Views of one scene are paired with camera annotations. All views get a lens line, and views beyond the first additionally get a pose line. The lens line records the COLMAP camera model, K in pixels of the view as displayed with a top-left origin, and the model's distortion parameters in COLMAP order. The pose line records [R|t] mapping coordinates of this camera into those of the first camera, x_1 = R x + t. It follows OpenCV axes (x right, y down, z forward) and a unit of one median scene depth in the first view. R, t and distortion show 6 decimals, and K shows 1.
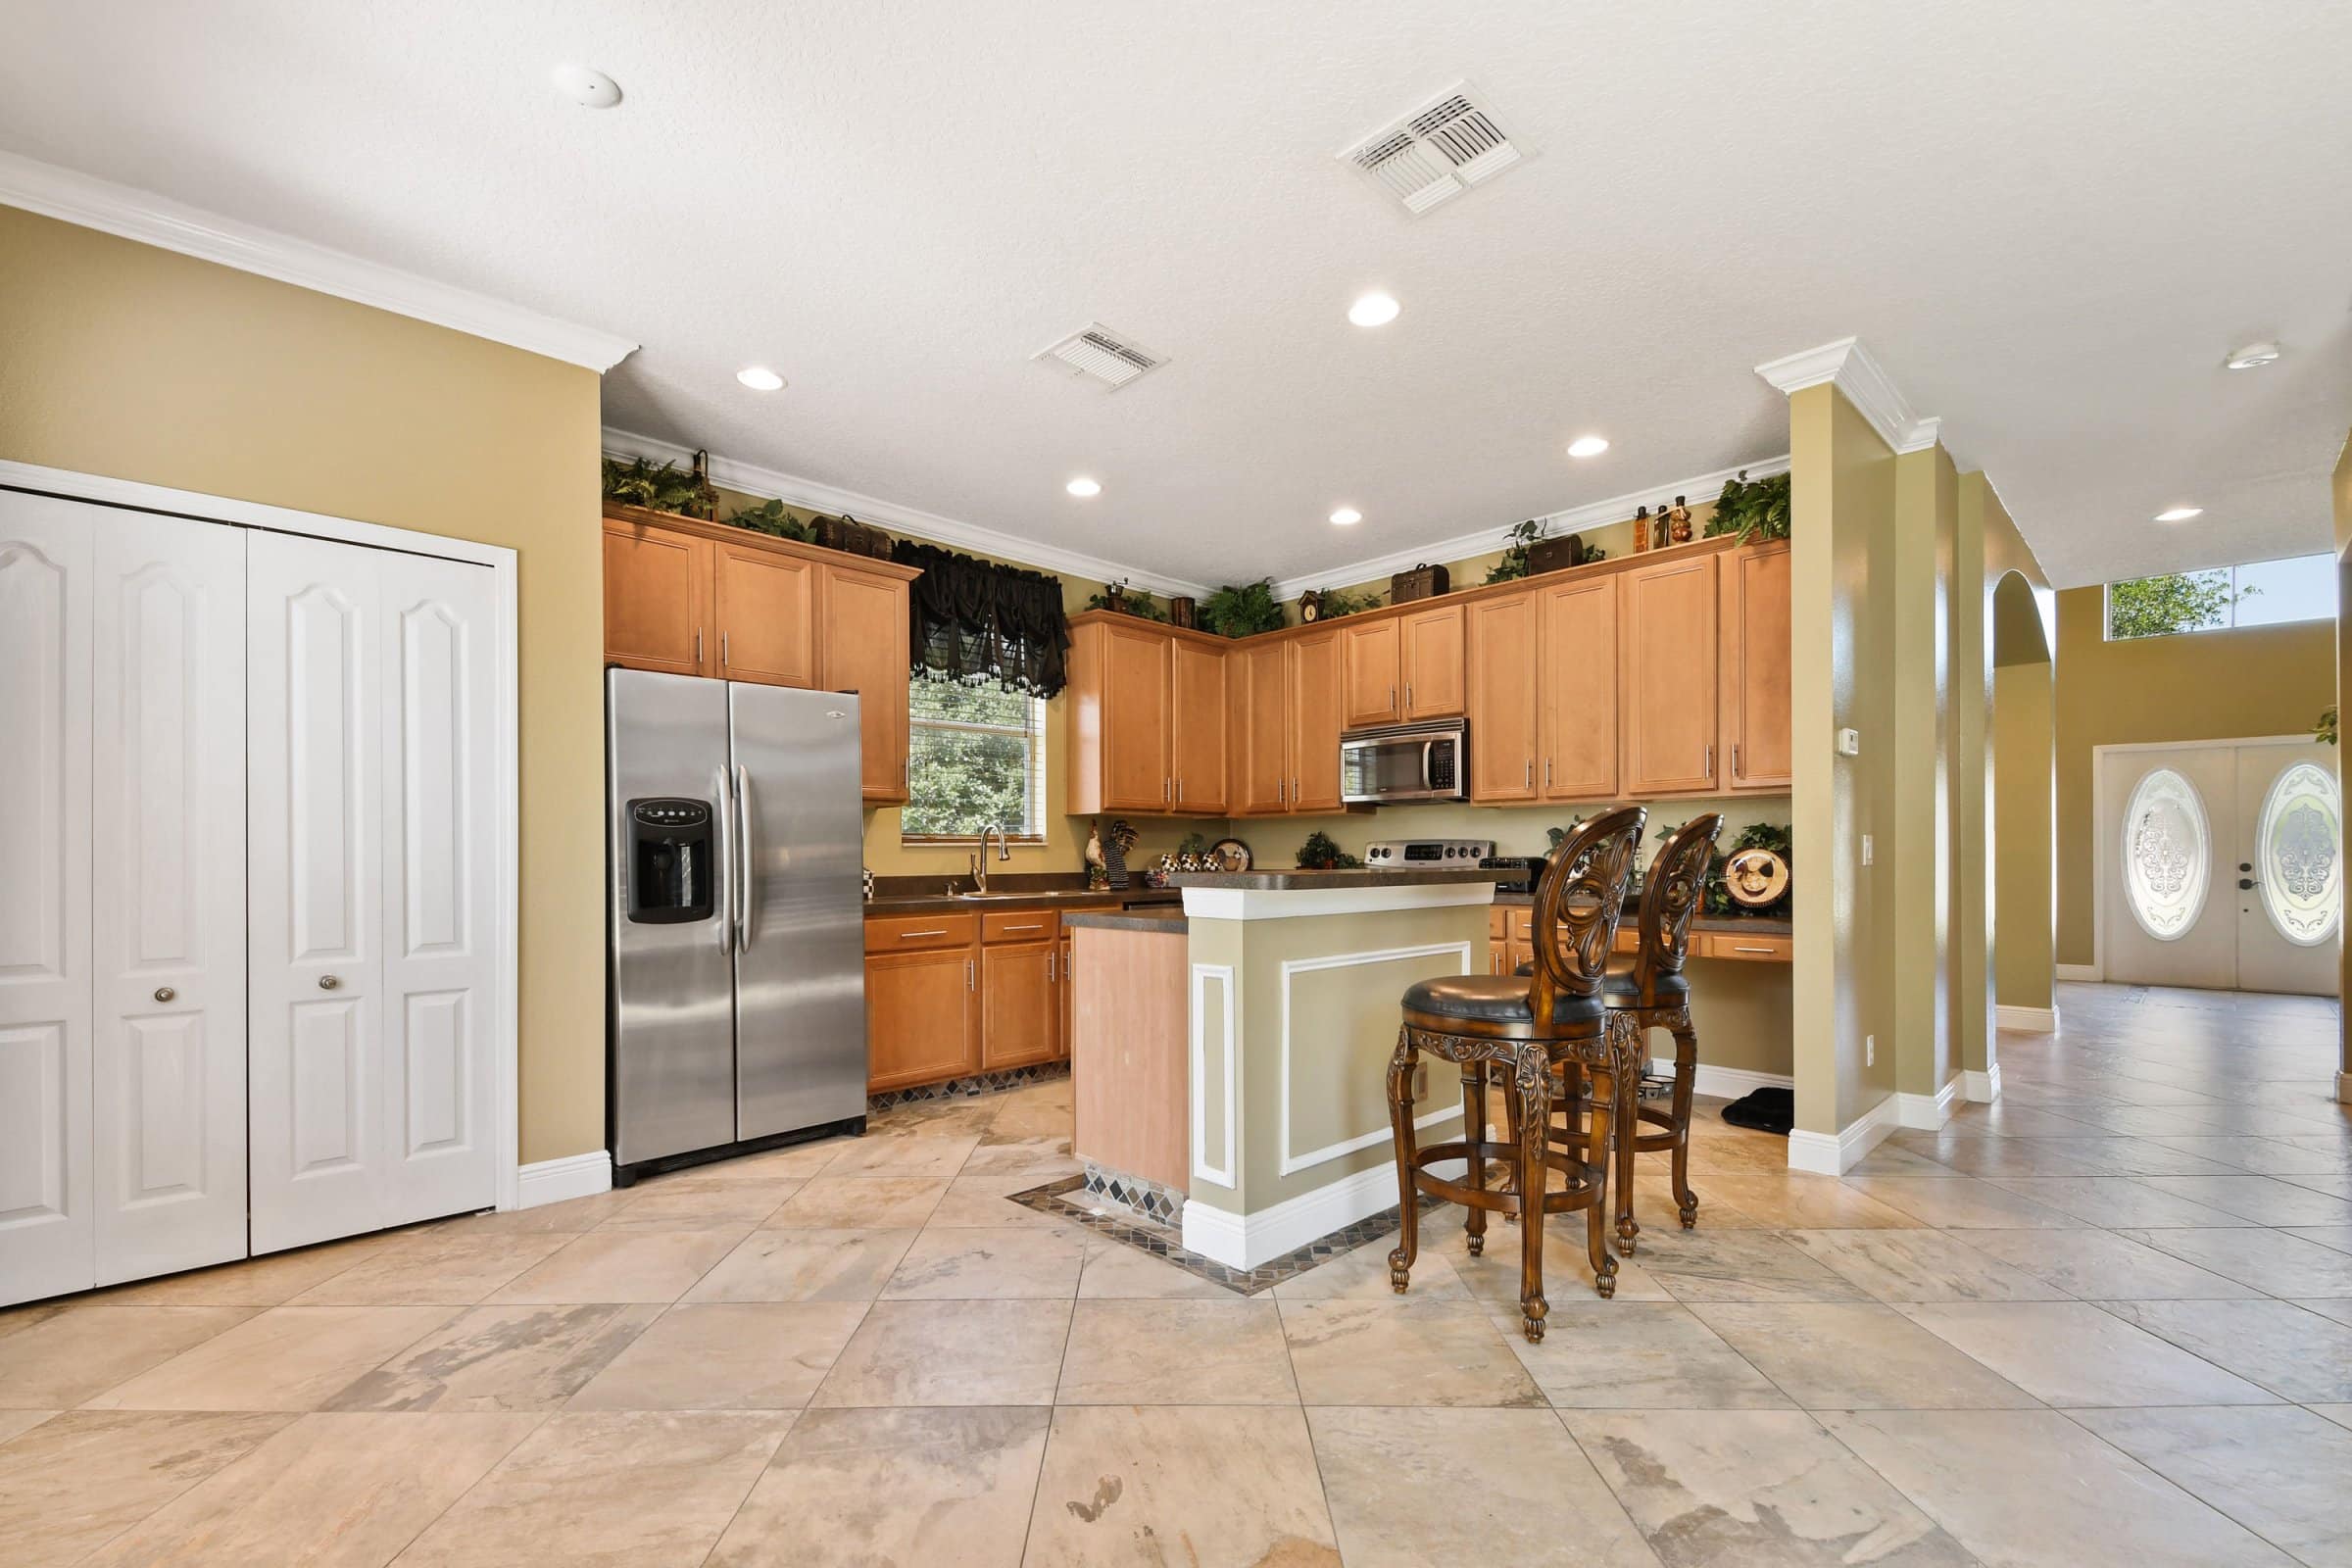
lens RADIAL K [[1050.8, 0, 1183.4], [0, 1050.8, 849.1], [0, 0, 1]] dist [0.032873, -0.015022]
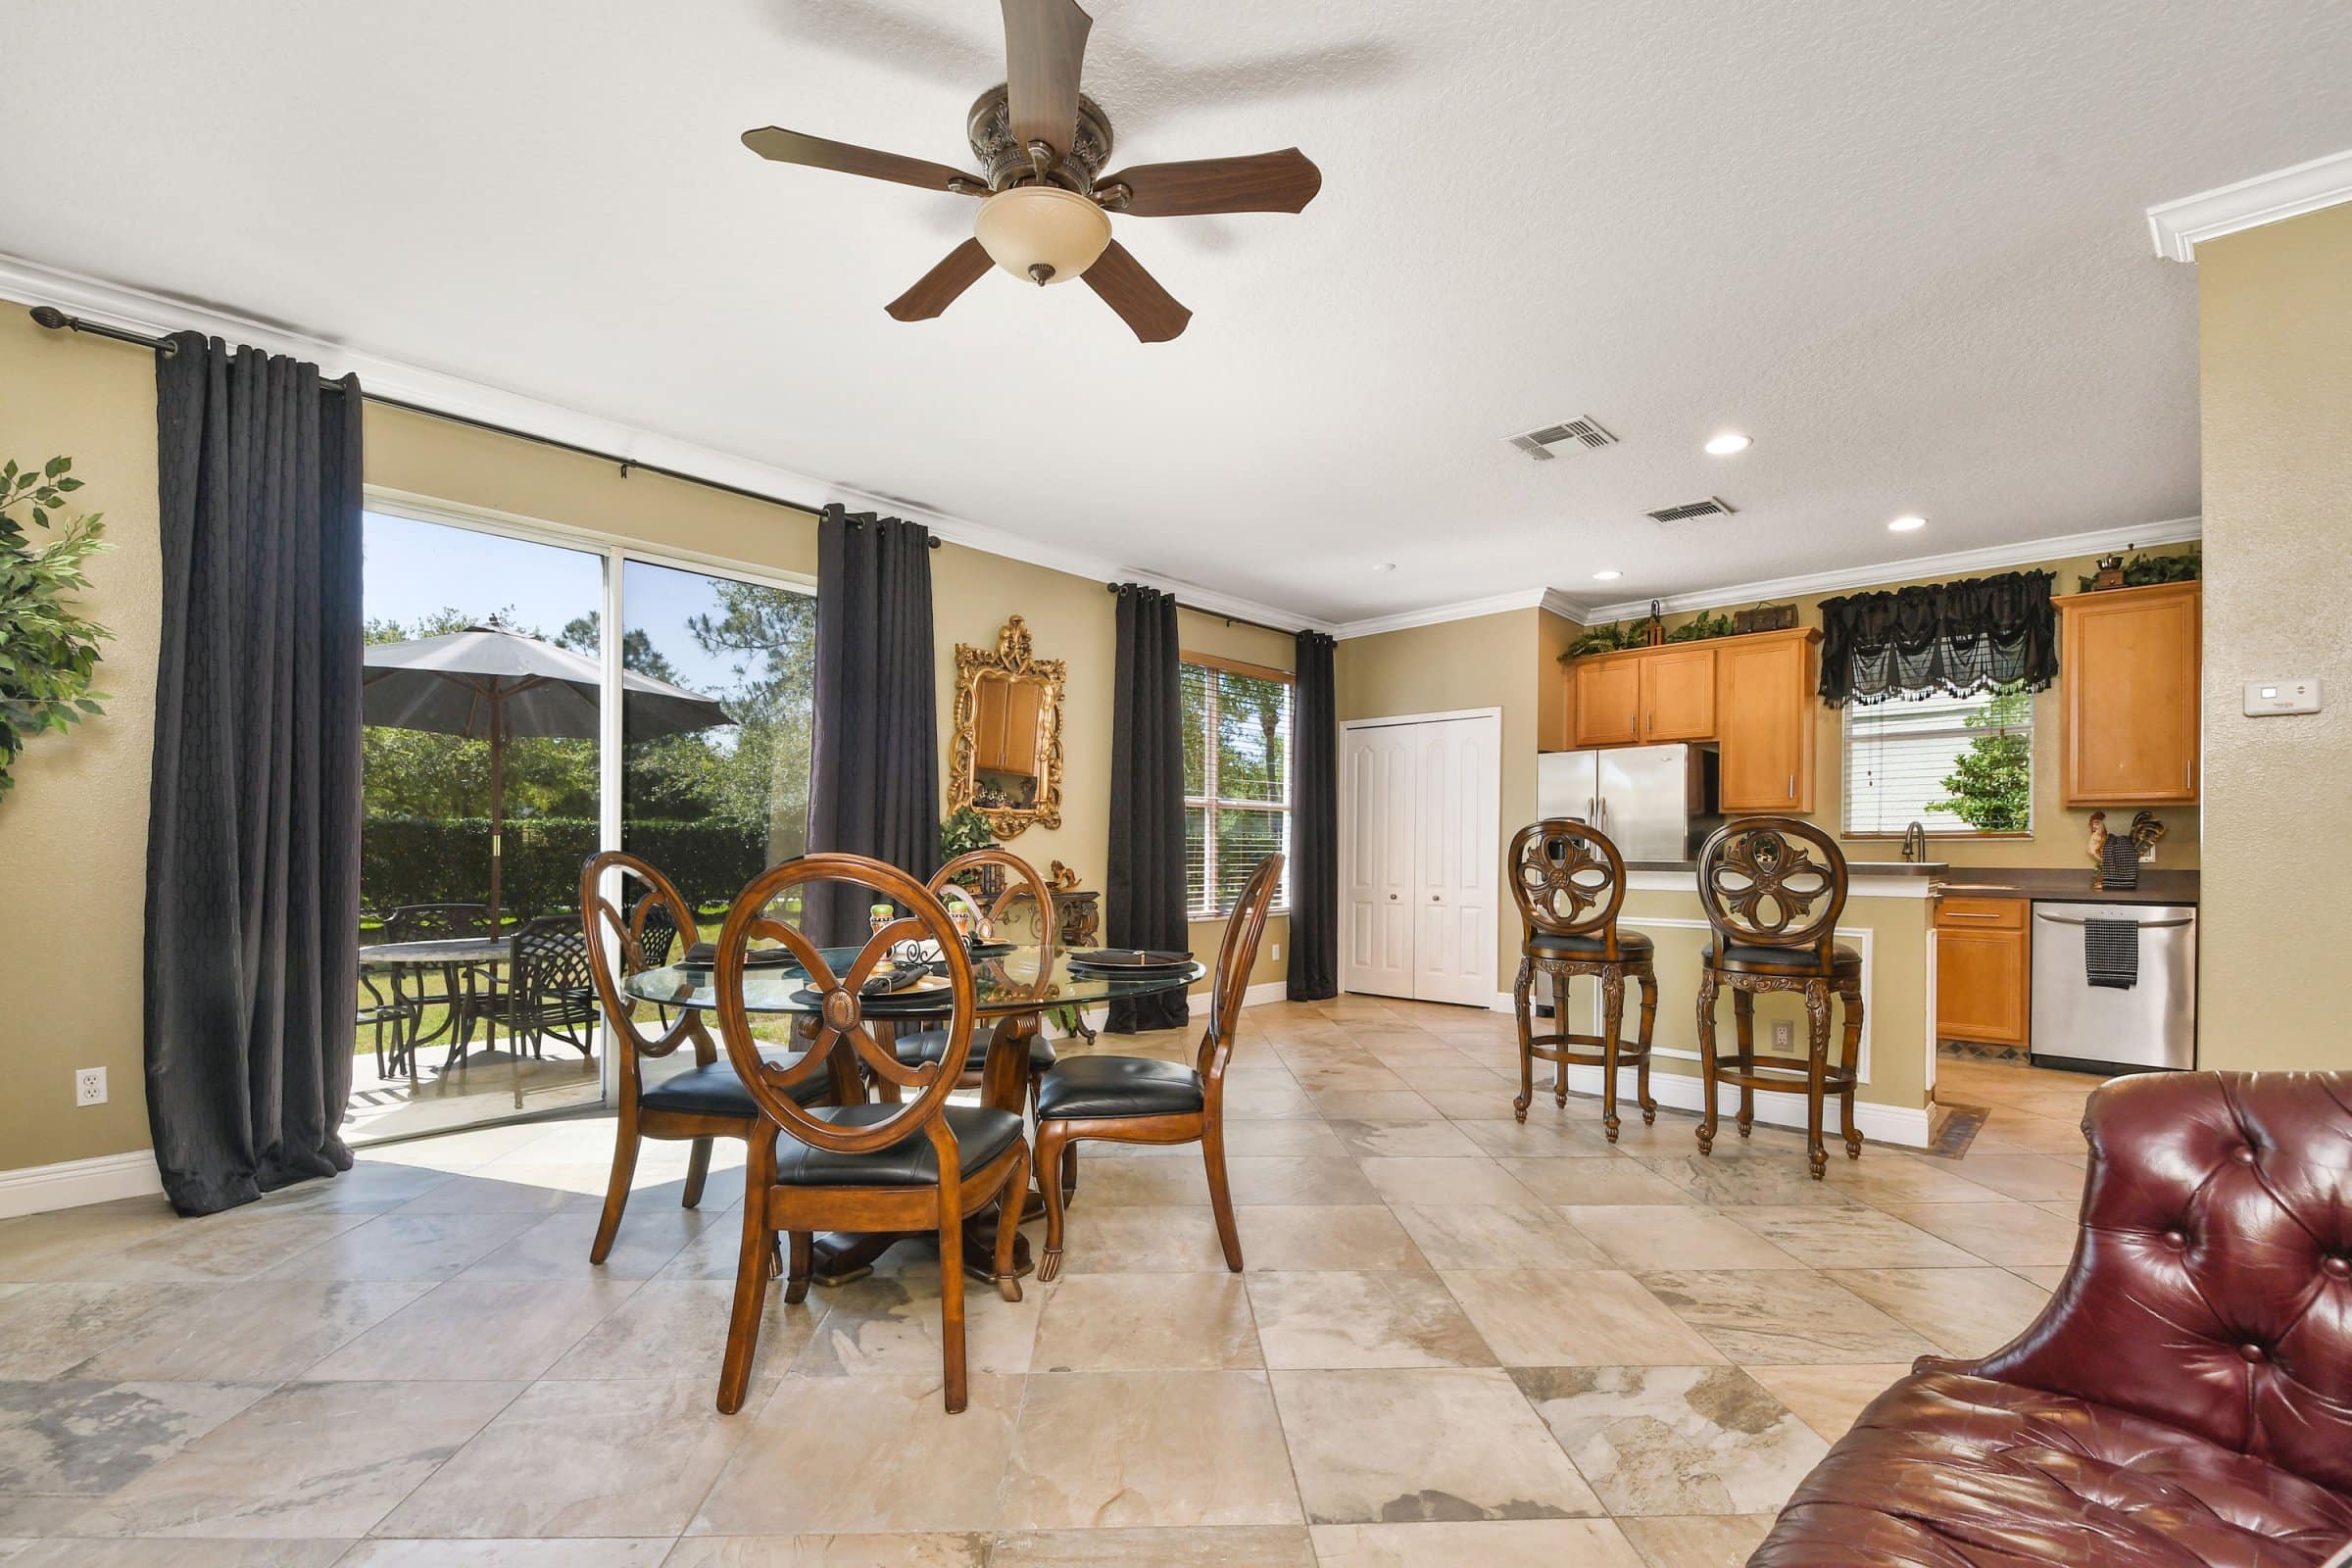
lens RADIAL K [[1050.8, 0, 1168.0], [0, 1050.8, 808.9], [0, 0, 1]] dist [0.032873, -0.015022]
pose [[0.030241, -0.036817, -0.998864, 1.005042], [0.001645, 0.999322, -0.036784, 0.002527], [0.999541, -0.000531, 0.030281, 0.179688]]
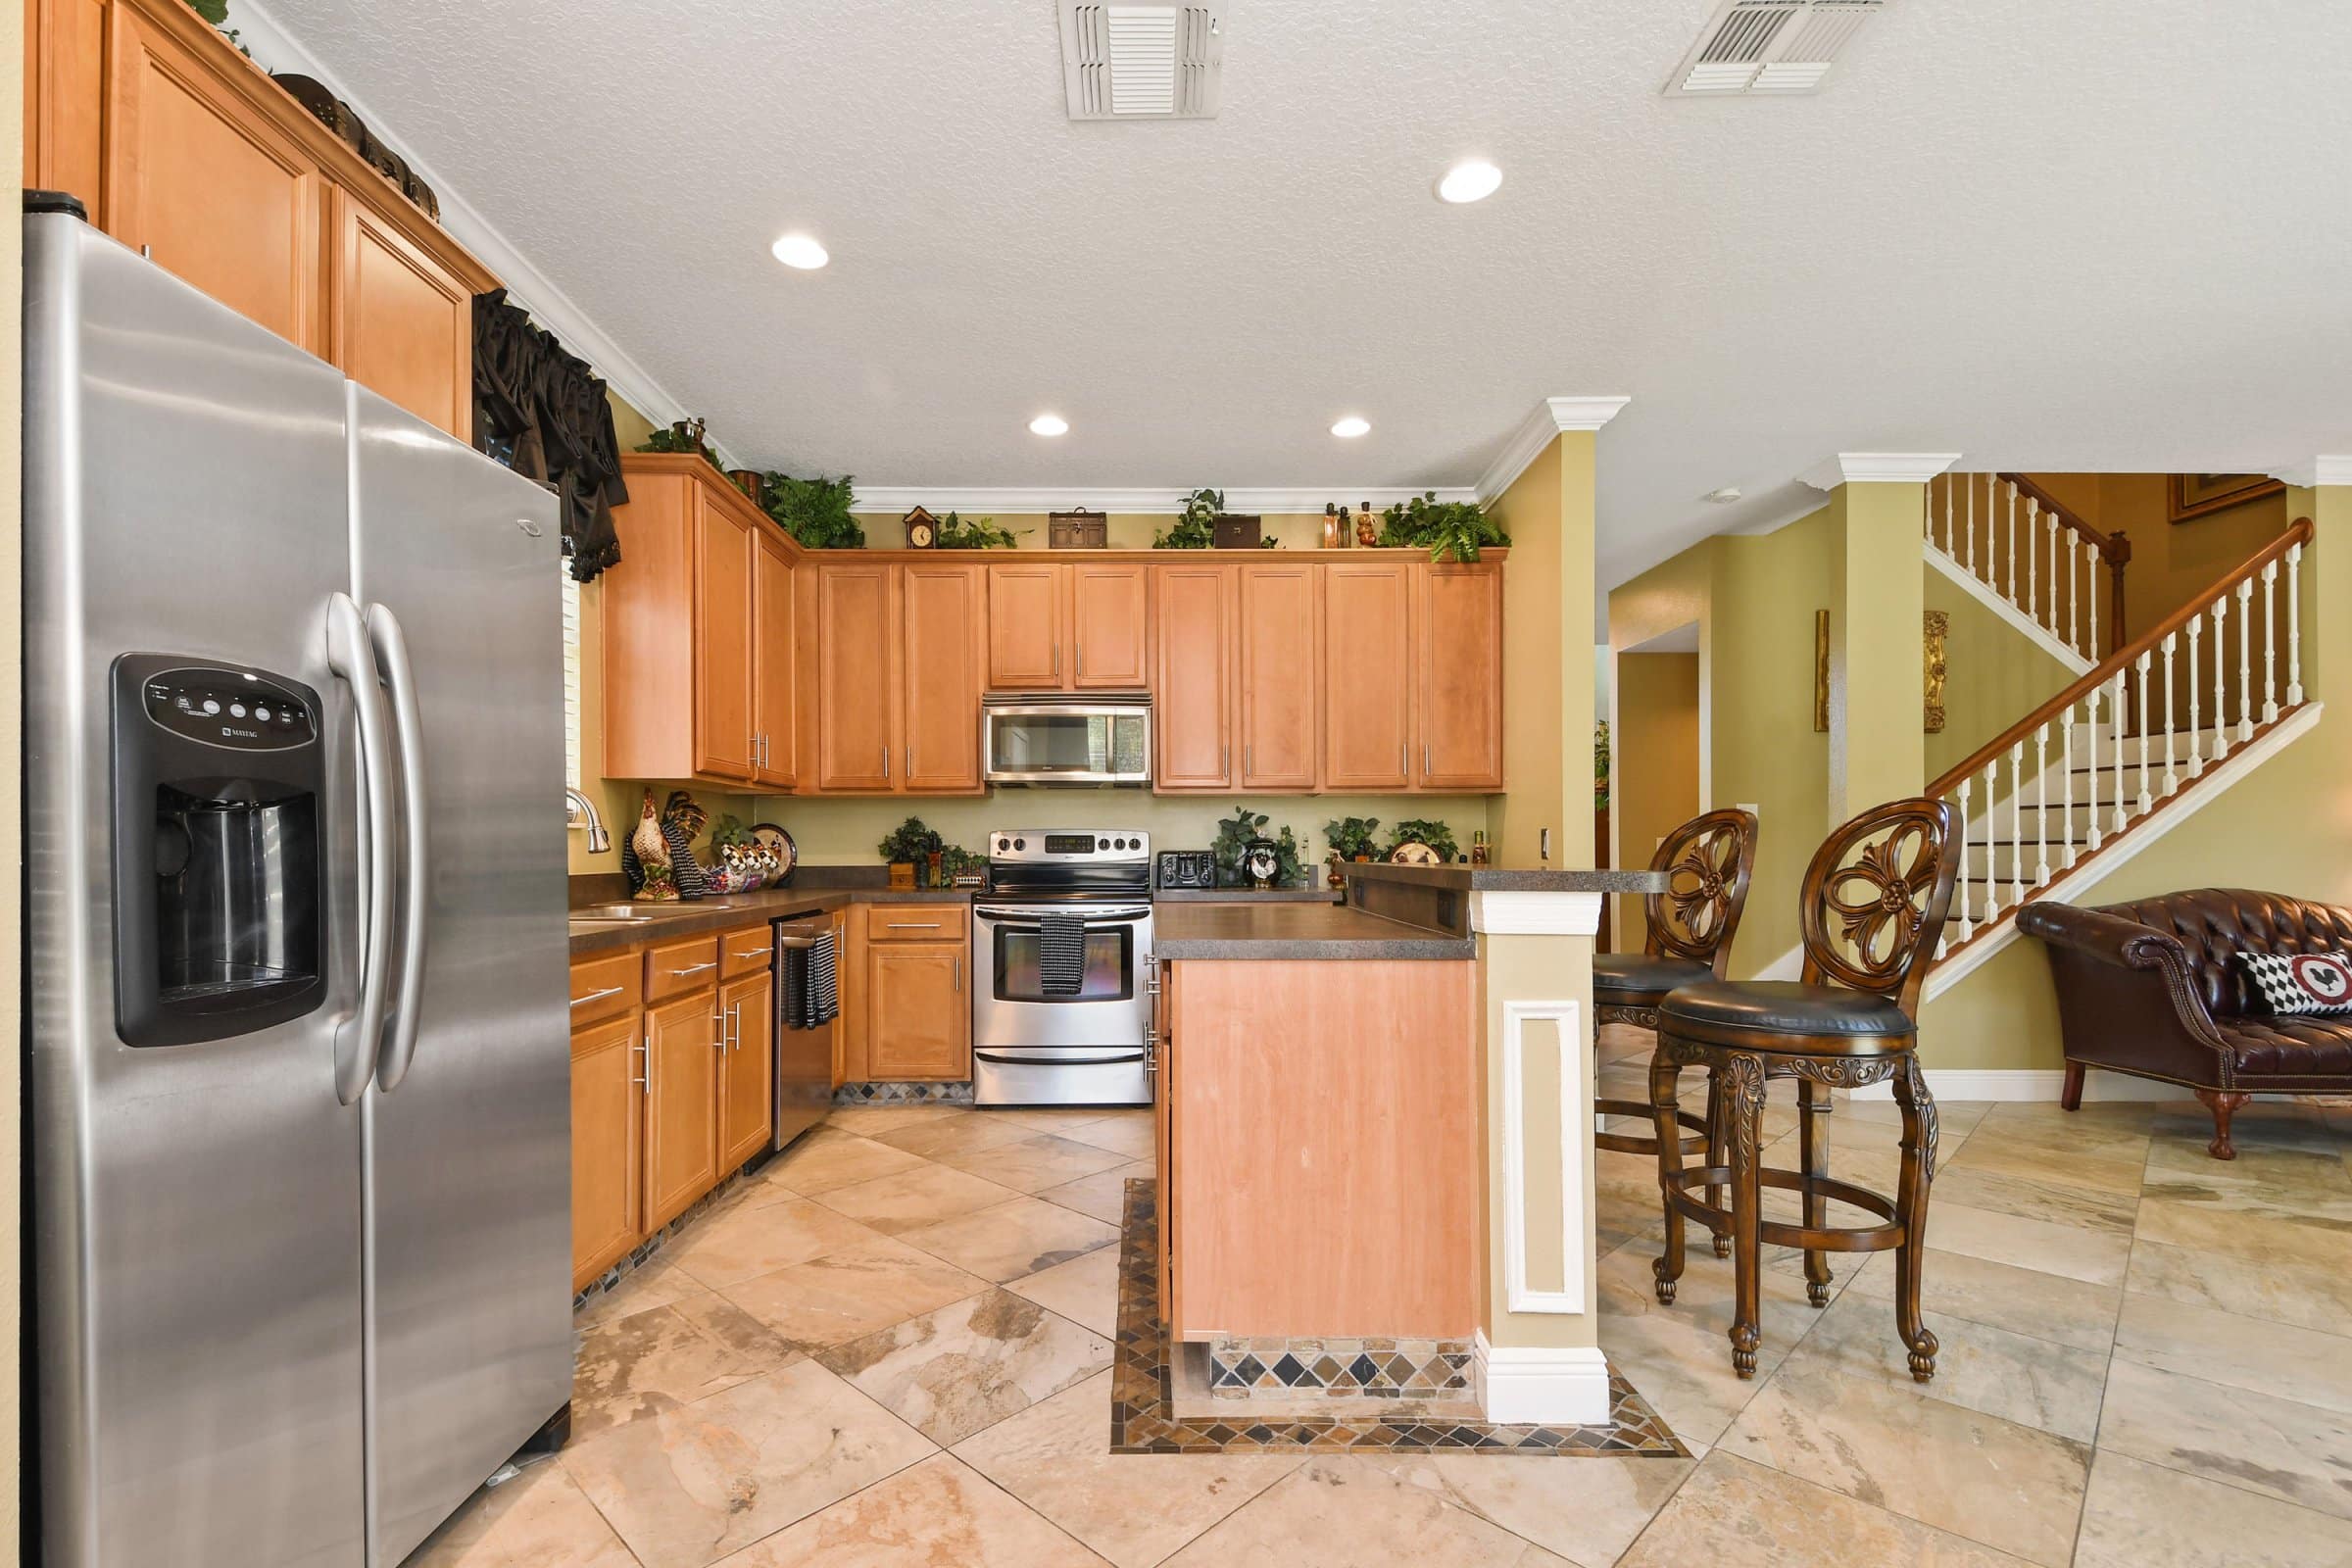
lens RADIAL K [[1050.8, 0, 1181.1], [0, 1050.8, 838.3], [0, 0, 1]] dist [0.032873, -0.015022]
pose [[0.698322, 0.011616, 0.715689, -0.379929], [-0.008277, 0.999933, -0.008153, 0.005299], [-0.715736, -0.000230, 0.698371, 0.399270]]
